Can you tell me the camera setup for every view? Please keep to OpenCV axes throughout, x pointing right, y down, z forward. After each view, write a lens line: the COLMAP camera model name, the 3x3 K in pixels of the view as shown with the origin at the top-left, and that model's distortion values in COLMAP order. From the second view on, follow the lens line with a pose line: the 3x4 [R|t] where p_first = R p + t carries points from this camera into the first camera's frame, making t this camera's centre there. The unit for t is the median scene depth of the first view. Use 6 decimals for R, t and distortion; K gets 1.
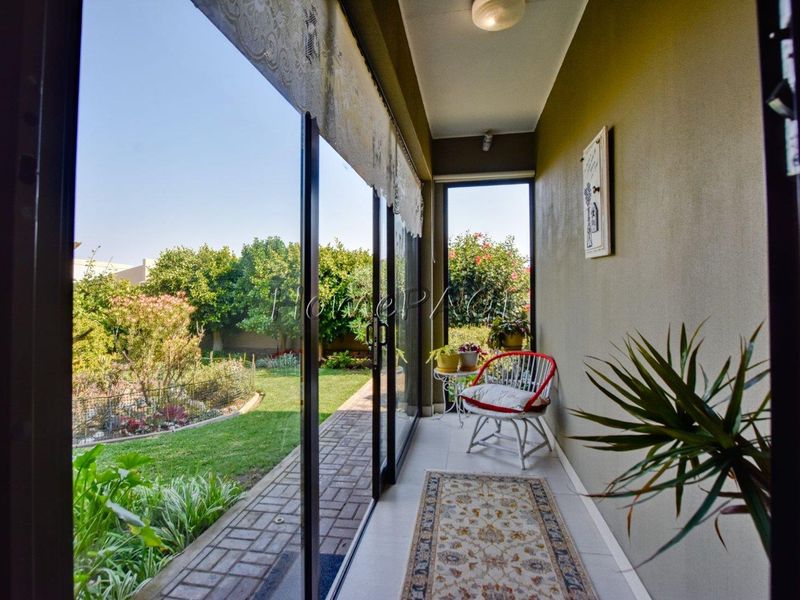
lens RADIAL K [[422.8, 0, 400.0], [0, 422.8, 300.0], [0, 0, 1]] dist [-0.015826, 0.000009]
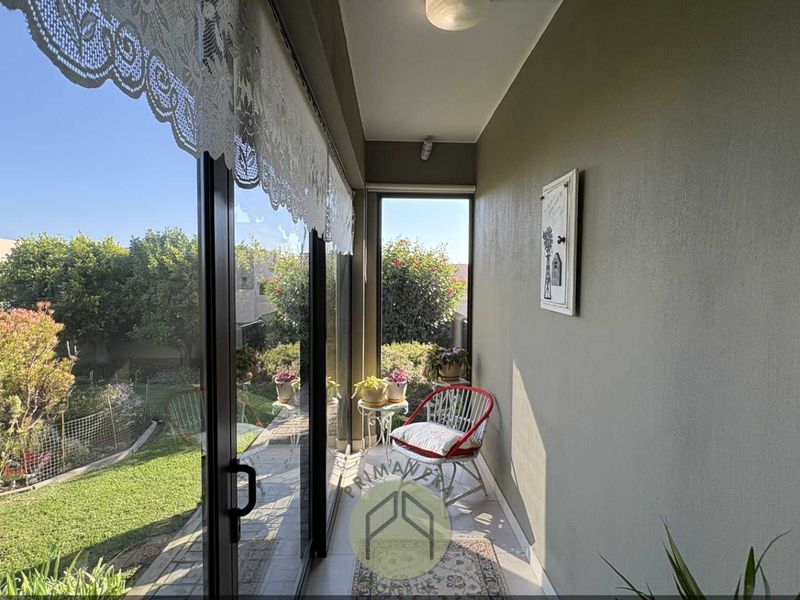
lens RADIAL K [[412.8, 0, 409.6], [0, 412.8, 309.1], [0, 0, 1]] dist [0.003281, 0.000526]
pose [[0.976025, 0.000844, 0.217658, -0.021949], [-0.017591, 0.997027, 0.075016, -0.102889], [-0.216947, -0.077046, 0.973138, 0.121253]]
